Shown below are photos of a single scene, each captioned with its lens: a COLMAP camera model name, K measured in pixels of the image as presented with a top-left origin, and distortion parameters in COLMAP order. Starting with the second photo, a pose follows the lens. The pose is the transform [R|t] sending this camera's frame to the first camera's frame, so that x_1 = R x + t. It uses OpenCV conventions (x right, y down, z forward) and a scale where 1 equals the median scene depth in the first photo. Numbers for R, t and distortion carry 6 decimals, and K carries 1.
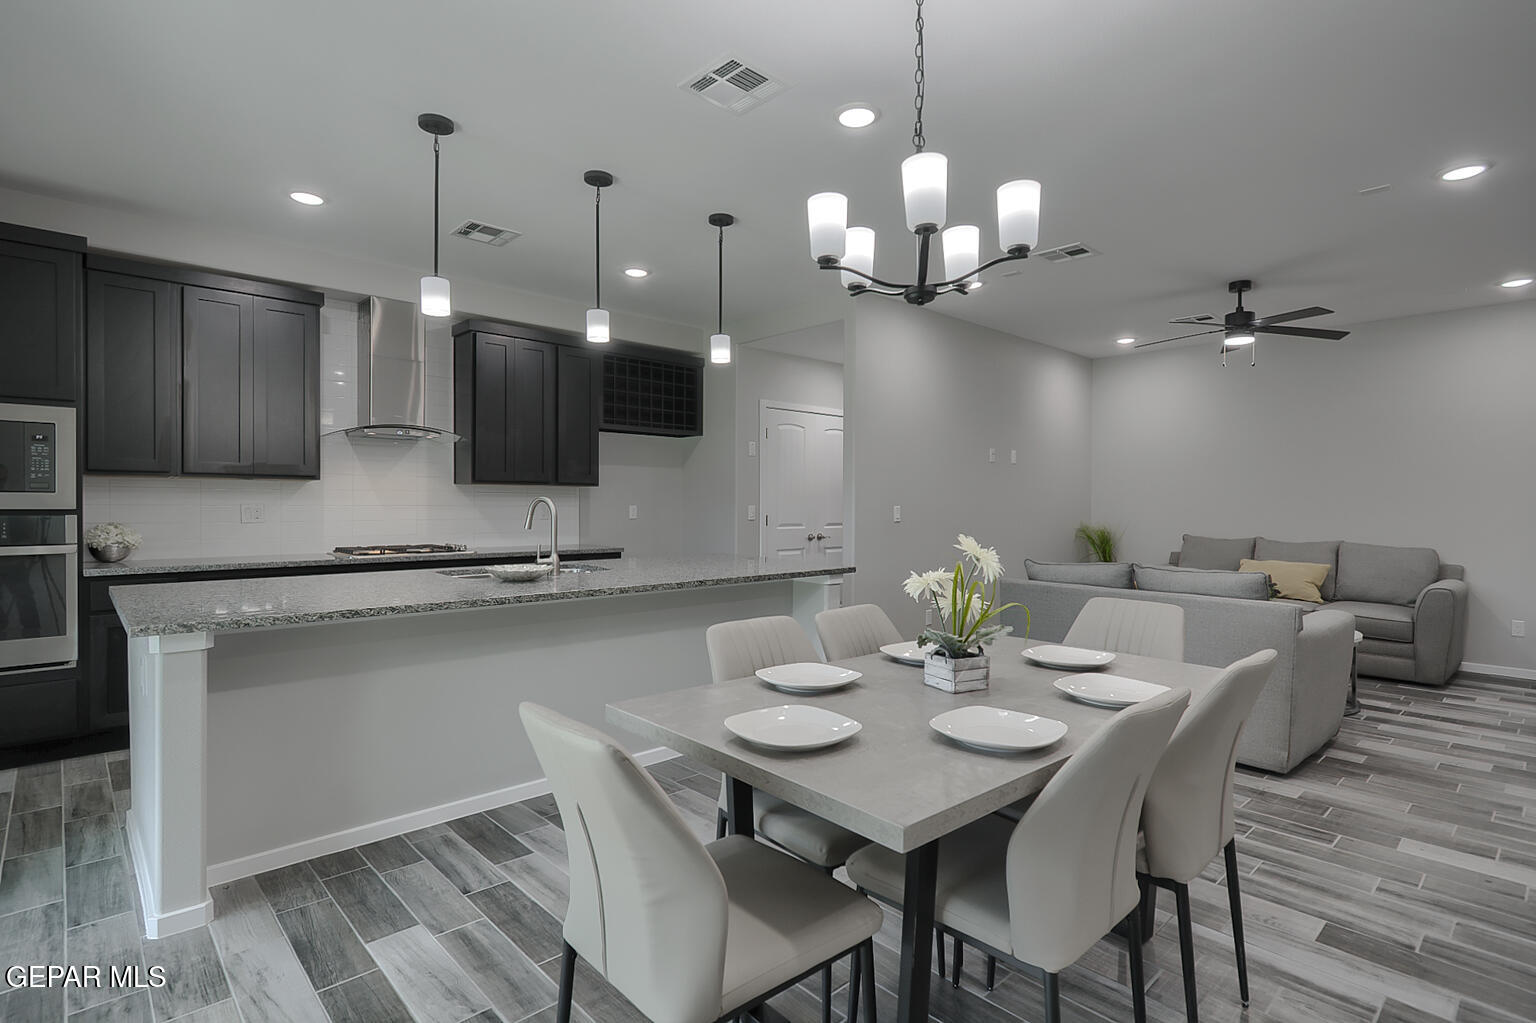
lens RADIAL K [[760.9, 0, 768.2], [0, 760.9, 497.1], [0, 0, 1]] dist [-0.003669, 0.000266]
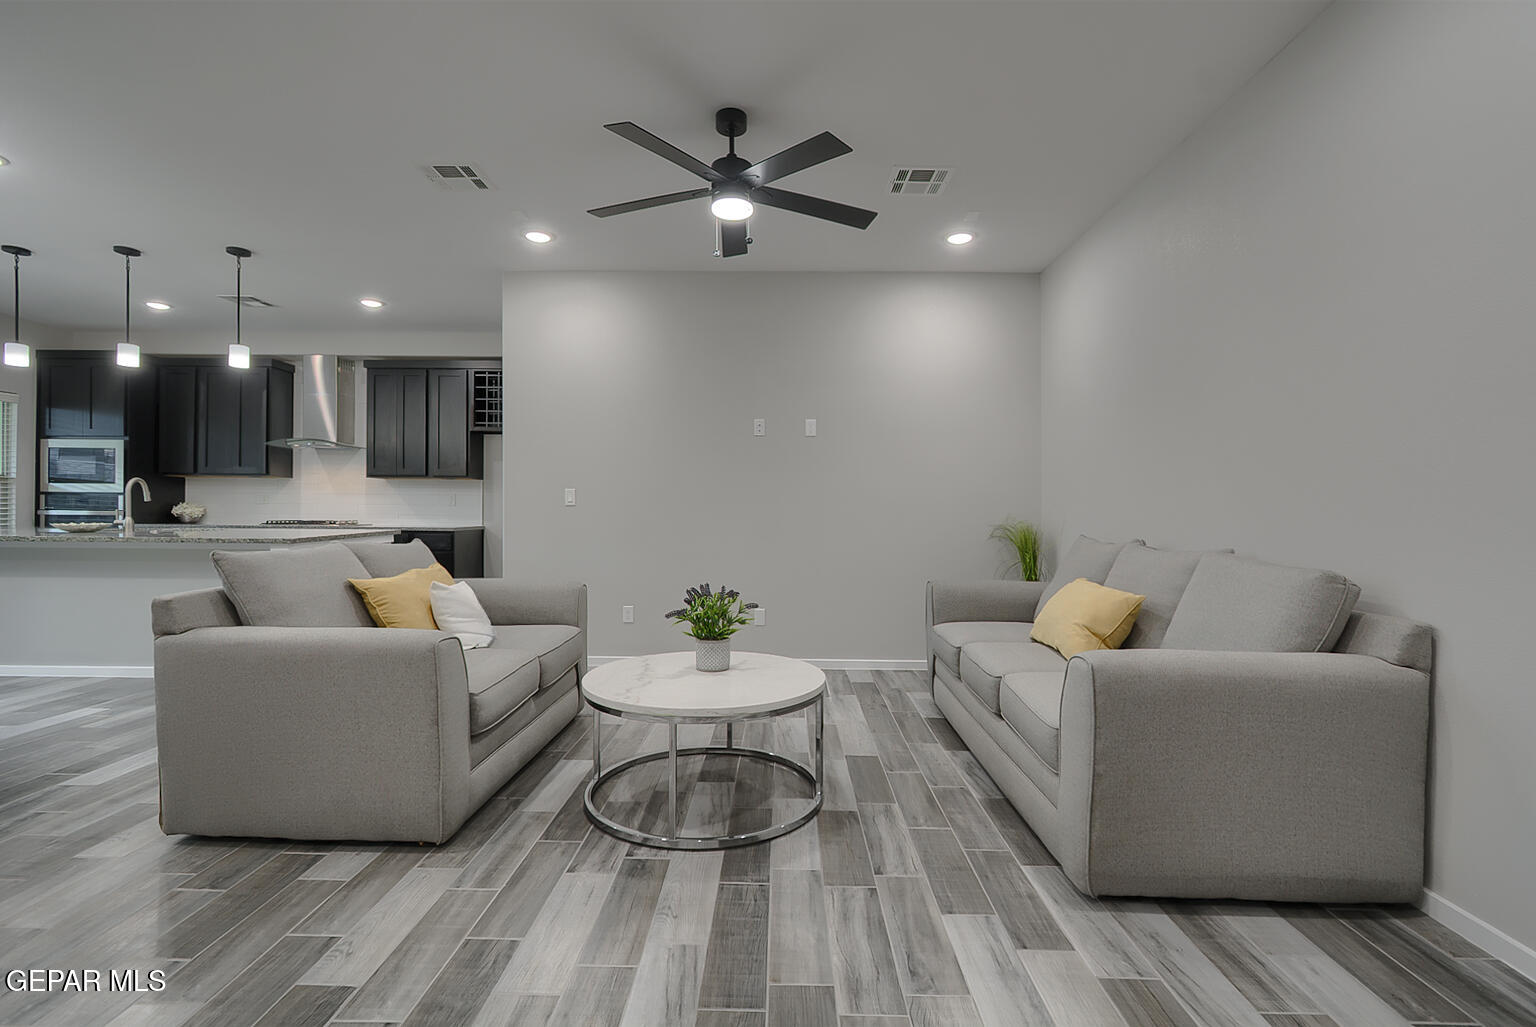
lens RADIAL K [[691.4, 0, 772.3], [0, 691.4, 504.0], [0, 0, 1]] dist [0.004304, -0.000992]
pose [[0.736175, -0.003784, -0.676781, 1.015725], [-0.001292, 0.999975, -0.006996, 0.039619], [0.676790, 0.006024, 0.736151, 0.600119]]
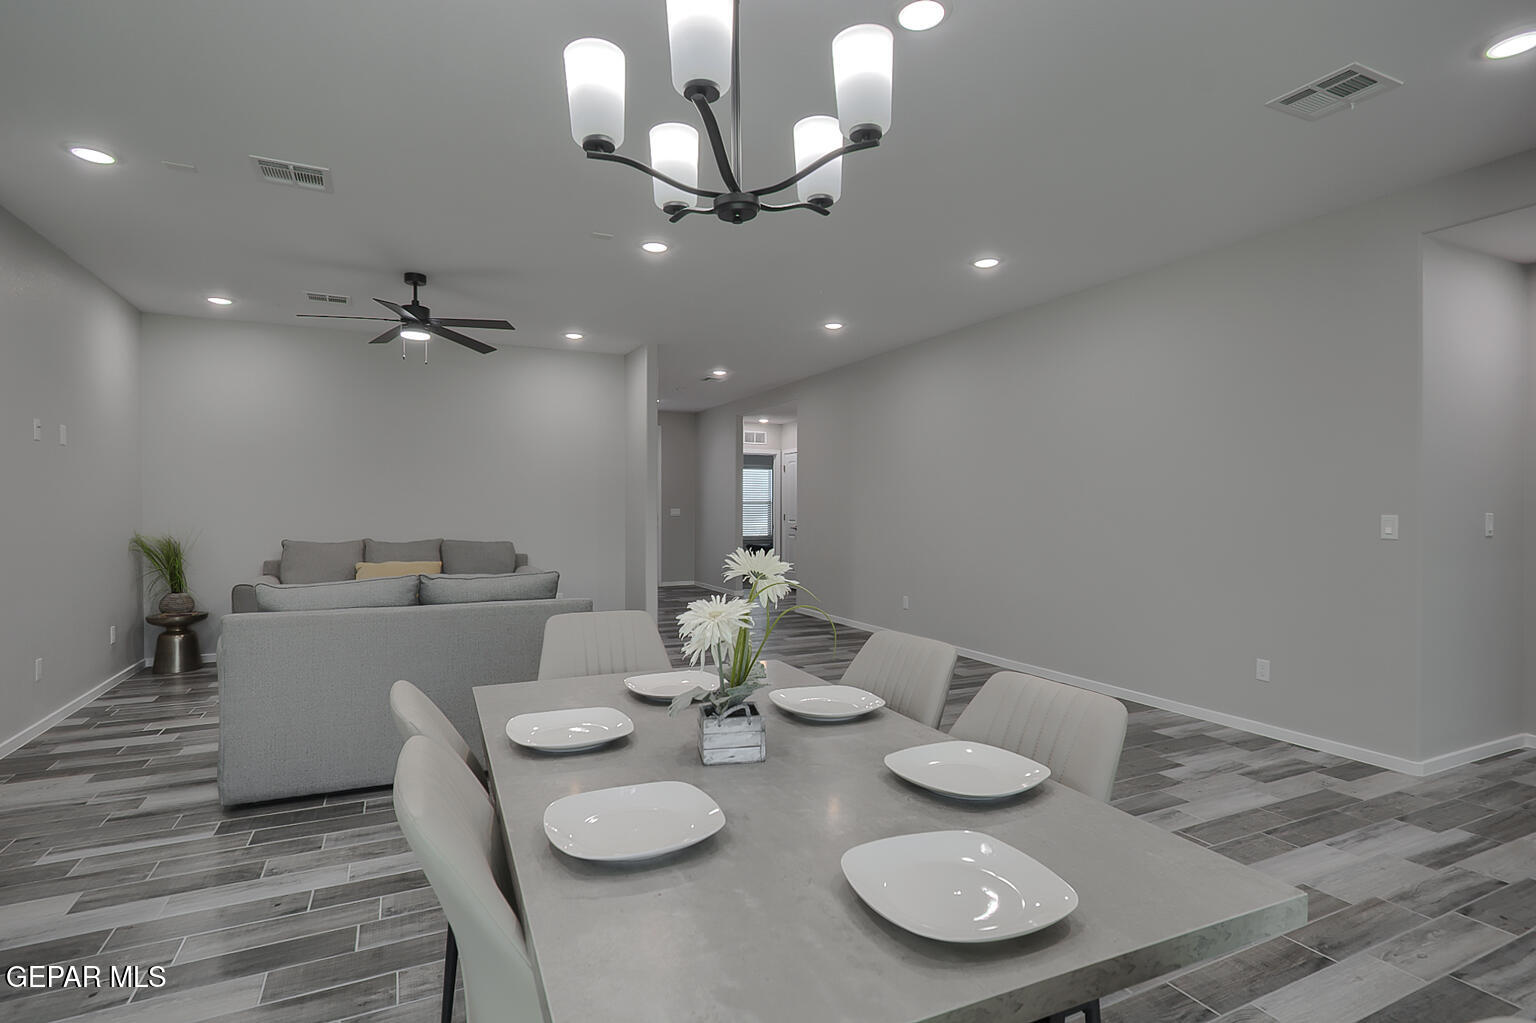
lens RADIAL K [[760.9, 0, 772.3], [0, 760.9, 513.3], [0, 0, 1]] dist [-0.003669, 0.000266]
pose [[0.292099, -0.012239, 0.956310, -0.171020], [-0.008229, 0.999849, 0.015310, 0.000898], [-0.956353, -0.012342, 0.291954, 0.283518]]
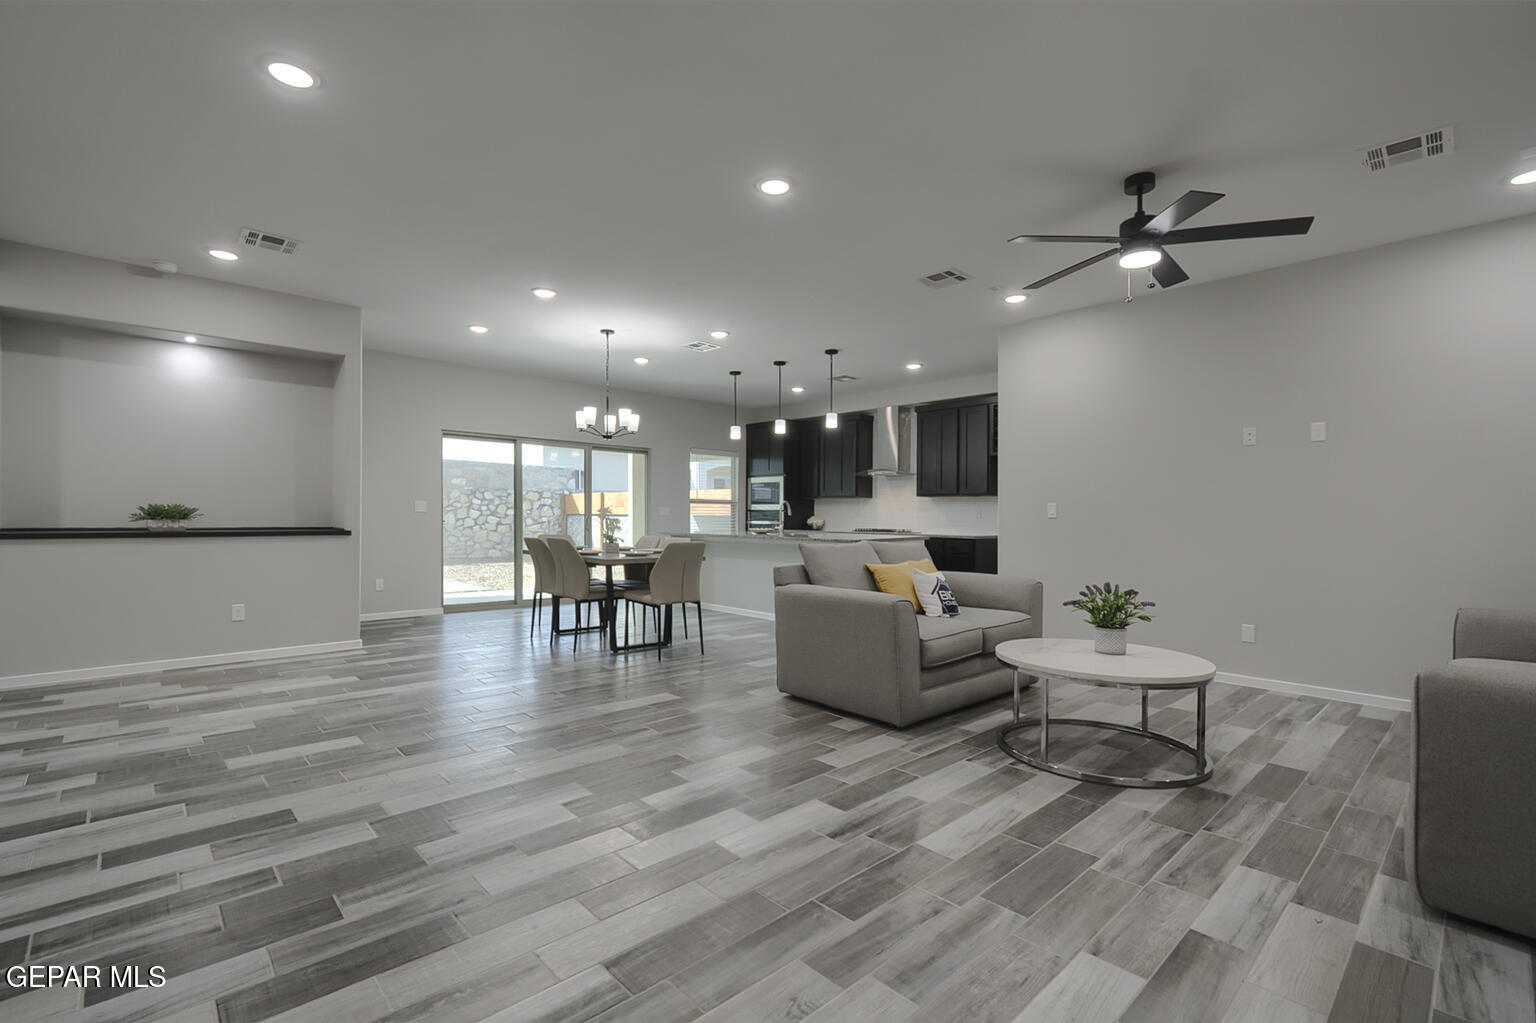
lens RADIAL K [[691.4, 0, 763.0], [0, 691.4, 526.8], [0, 0, 1]] dist [0.004304, -0.000992]
pose [[0.022993, 0.009820, -0.999687, 1.254261], [-0.004011, 0.999945, 0.009730, 0.040911], [0.999728, 0.003786, 0.023031, 0.624688]]
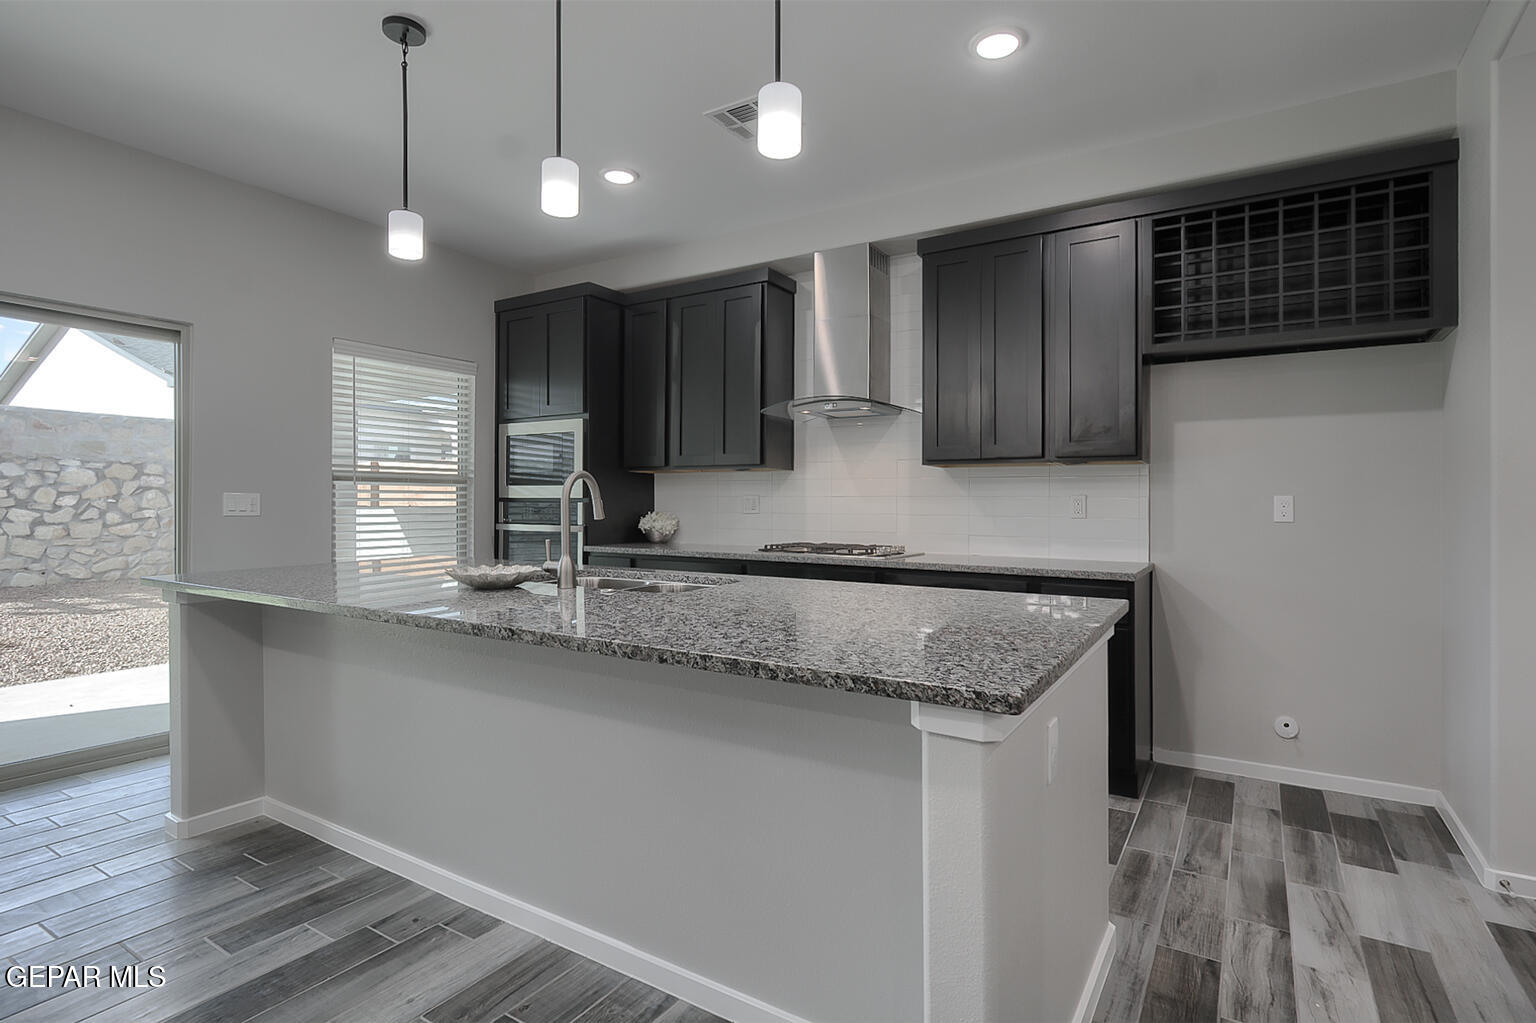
lens RADIAL K [[760.9, 0, 761.7], [0, 760.9, 501.3], [0, 0, 1]] dist [-0.003669, 0.000266]
pose [[0.268886, -0.005863, -0.963154, 0.278296], [0.001053, 0.999983, -0.005793, 0.022019], [0.963171, 0.000544, 0.268888, 0.685250]]
